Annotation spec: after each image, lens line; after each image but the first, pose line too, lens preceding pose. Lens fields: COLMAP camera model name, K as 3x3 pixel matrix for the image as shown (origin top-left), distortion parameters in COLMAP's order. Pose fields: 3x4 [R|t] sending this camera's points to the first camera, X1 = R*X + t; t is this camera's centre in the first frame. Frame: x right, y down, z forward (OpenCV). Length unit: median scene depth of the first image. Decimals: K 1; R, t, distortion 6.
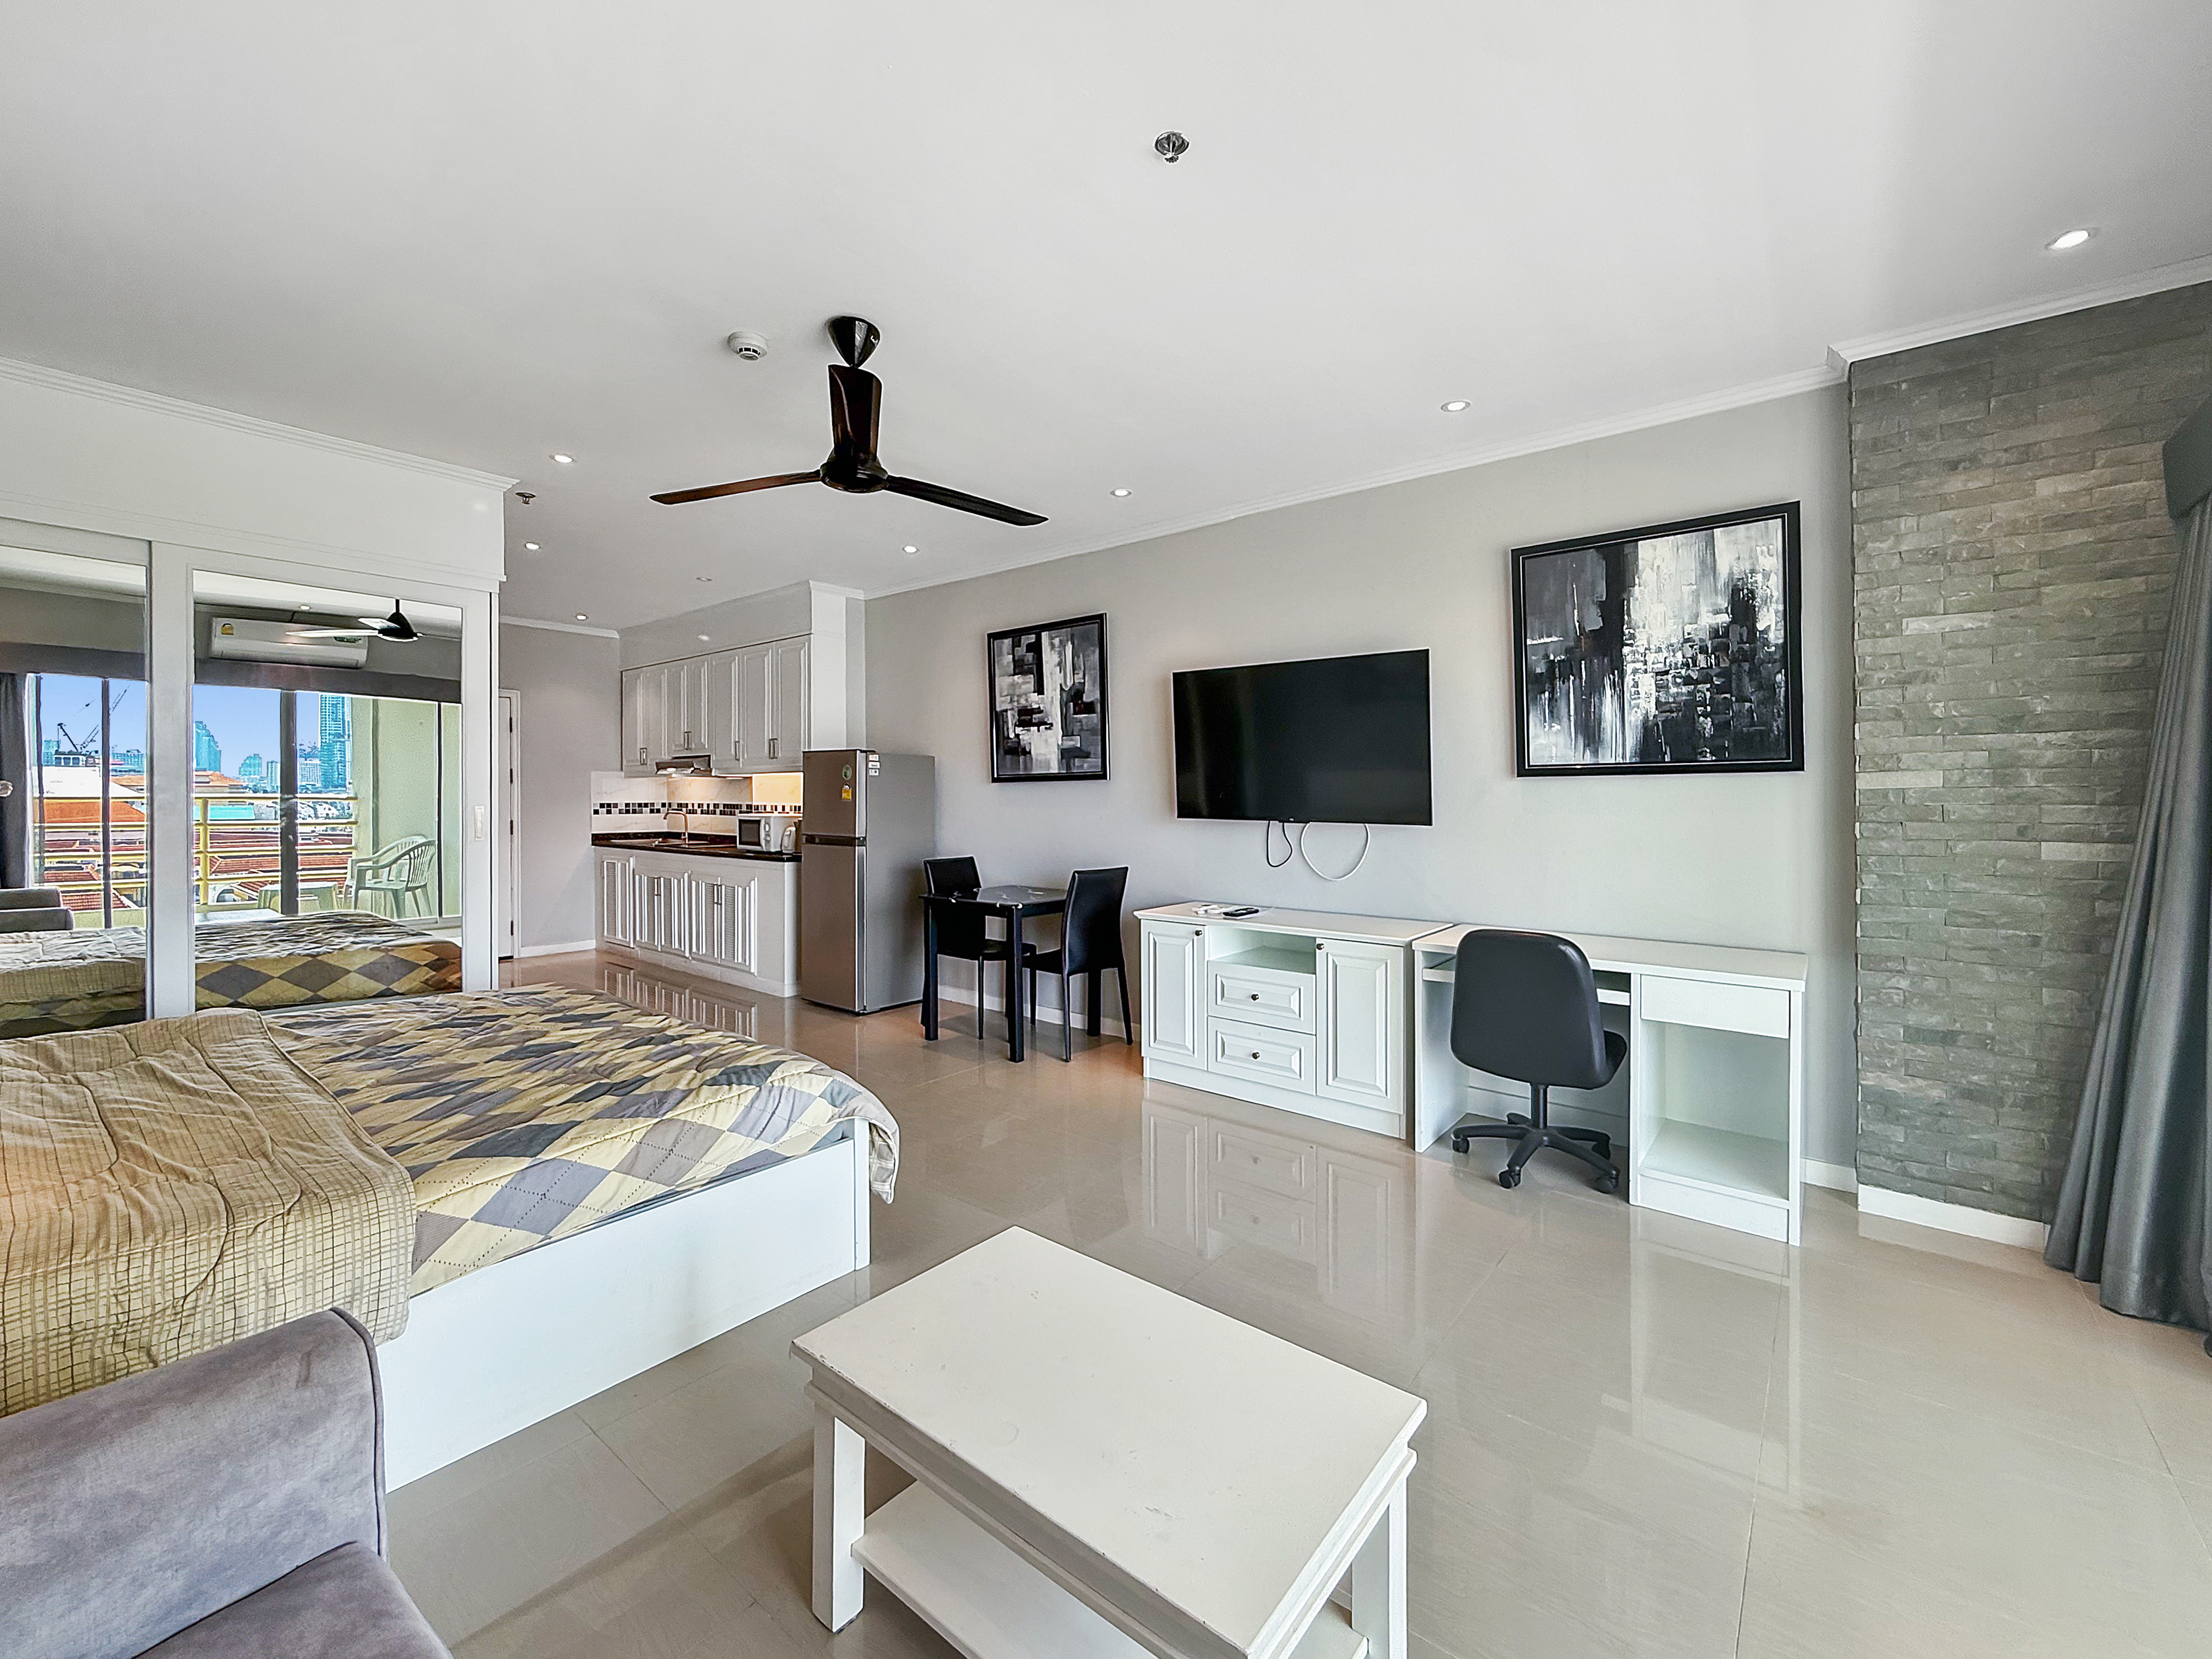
lens RADIAL K [[911.7, 0, 1100.1], [0, 911.7, 813.5], [0, 0, 1]] dist [0.003310, 0.000265]
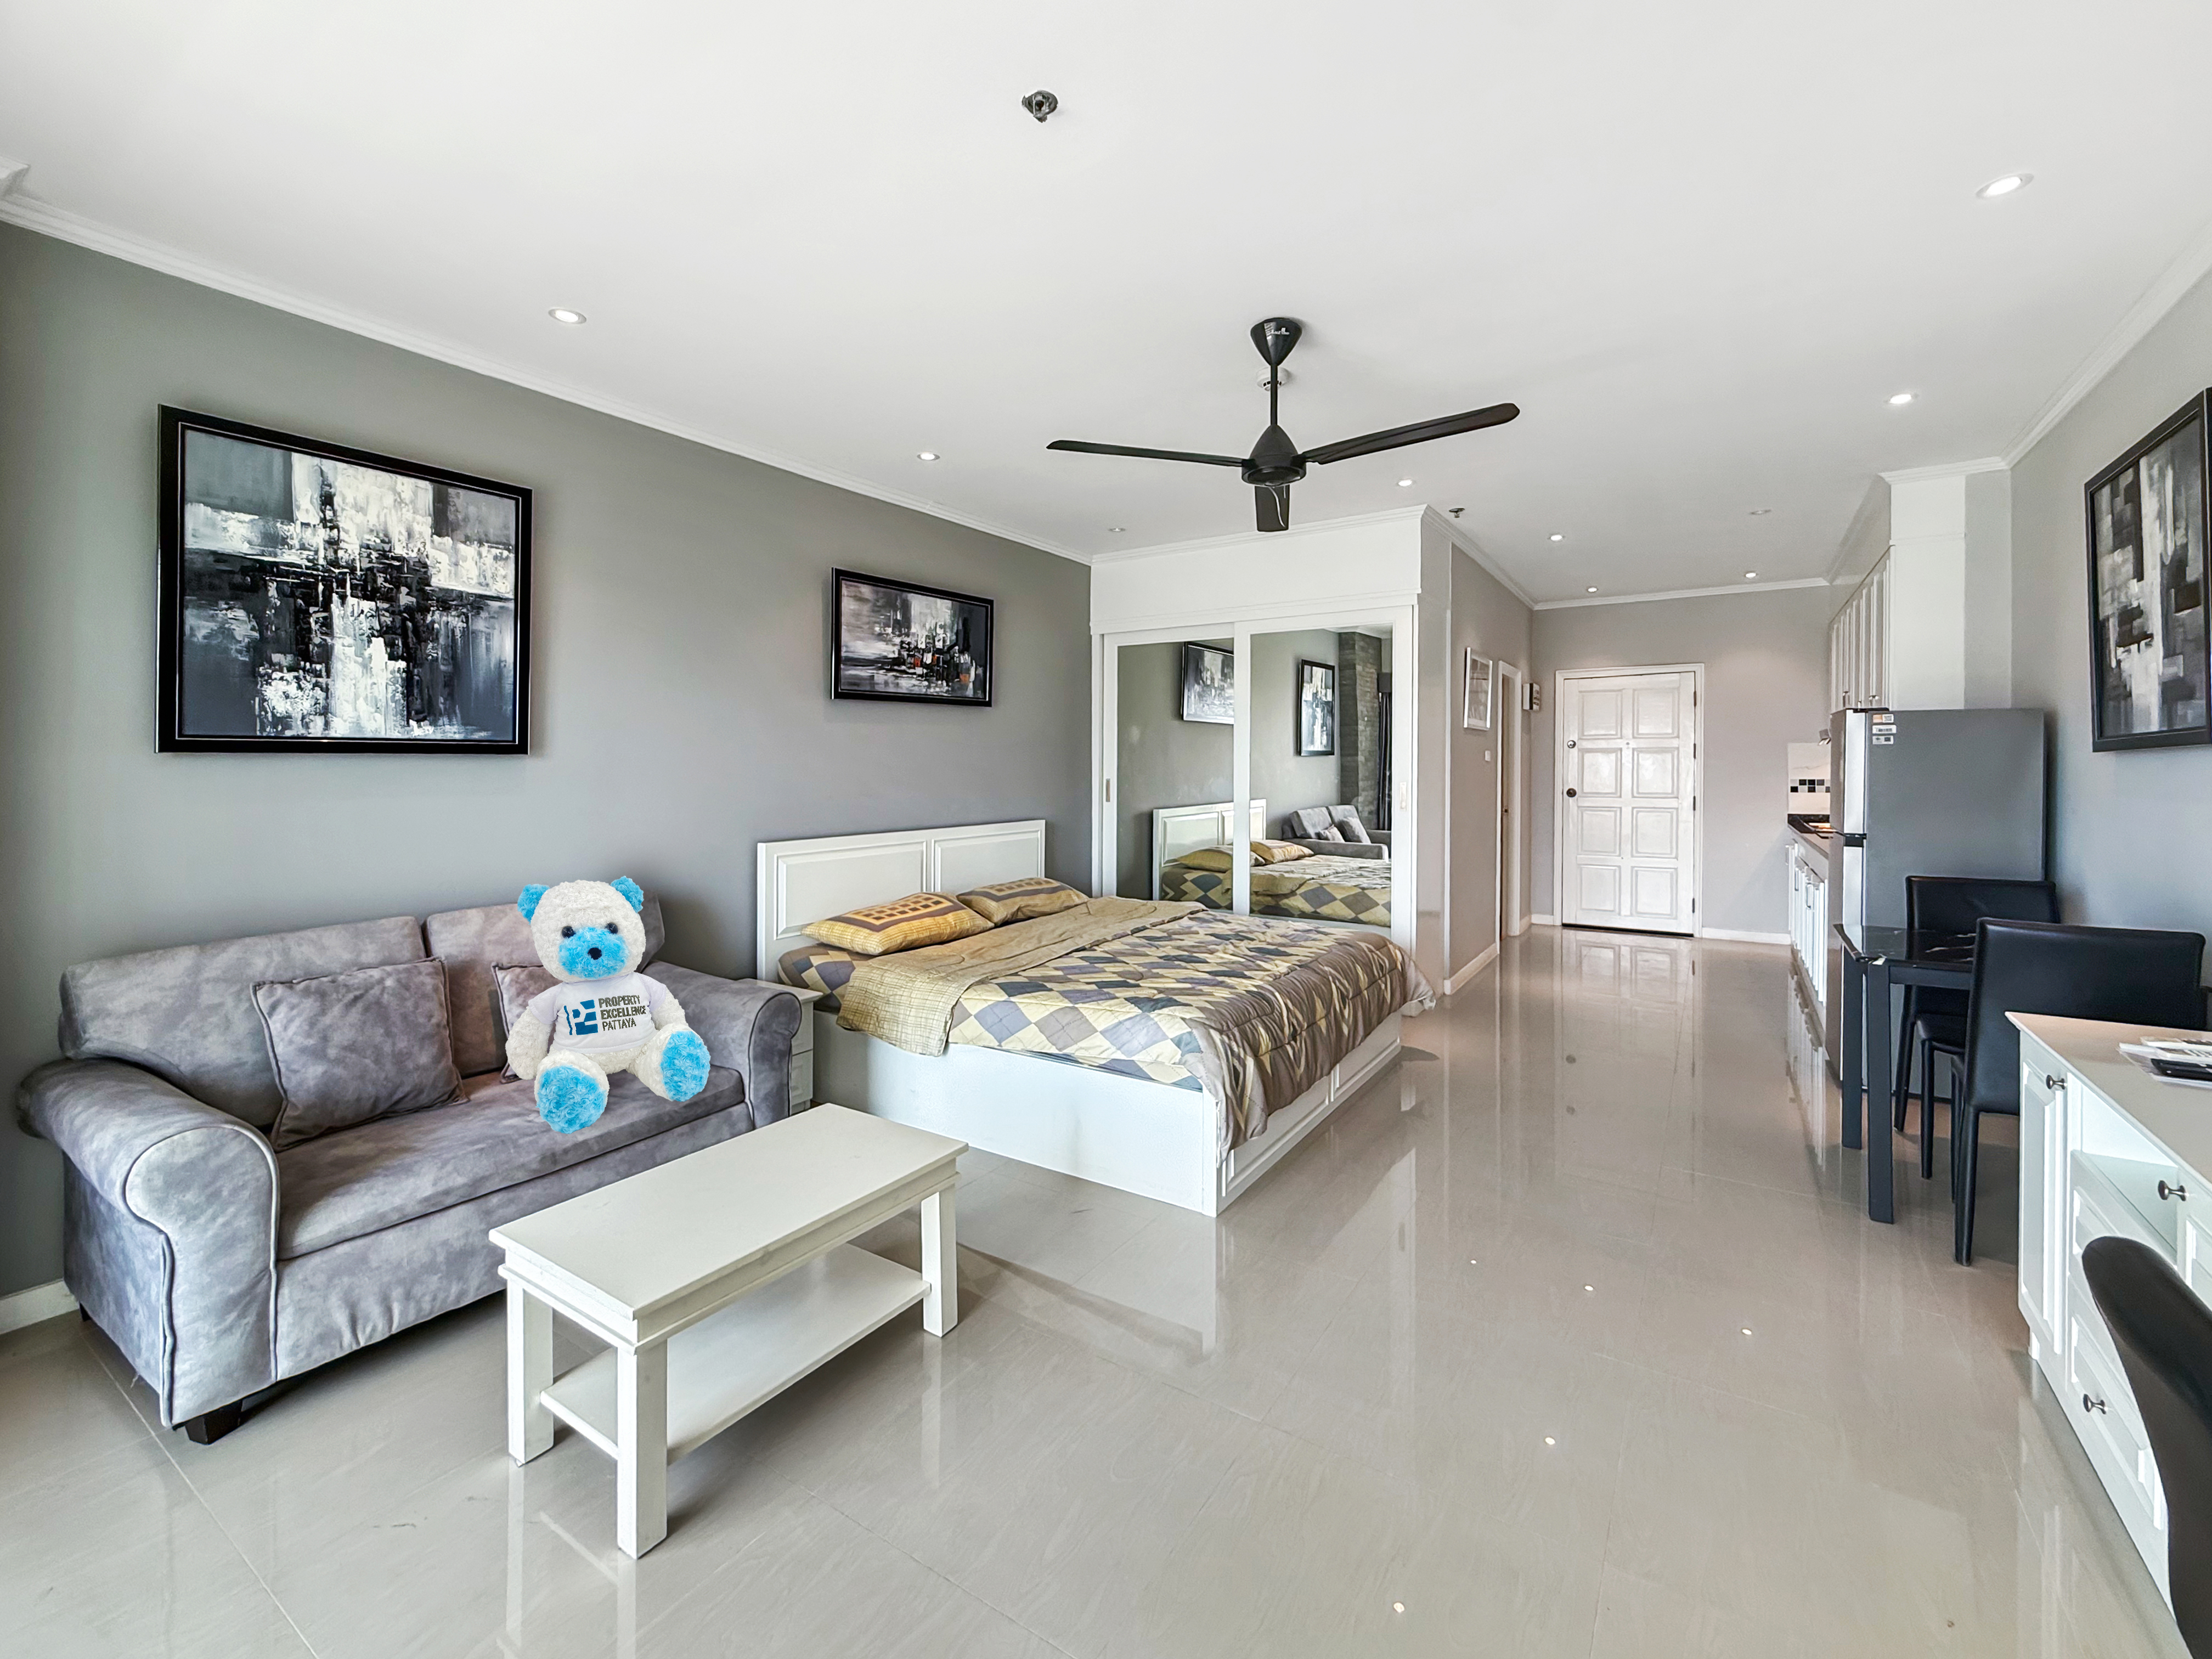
lens RADIAL K [[911.7, 0, 1095.3], [0, 911.7, 767.9], [0, 0, 1]] dist [0.003310, 0.000265]
pose [[0.110106, -0.001482, -0.993919, 0.381743], [-0.016610, 0.999856, -0.003331, -0.012736], [0.993781, 0.016876, 0.110065, 0.354767]]
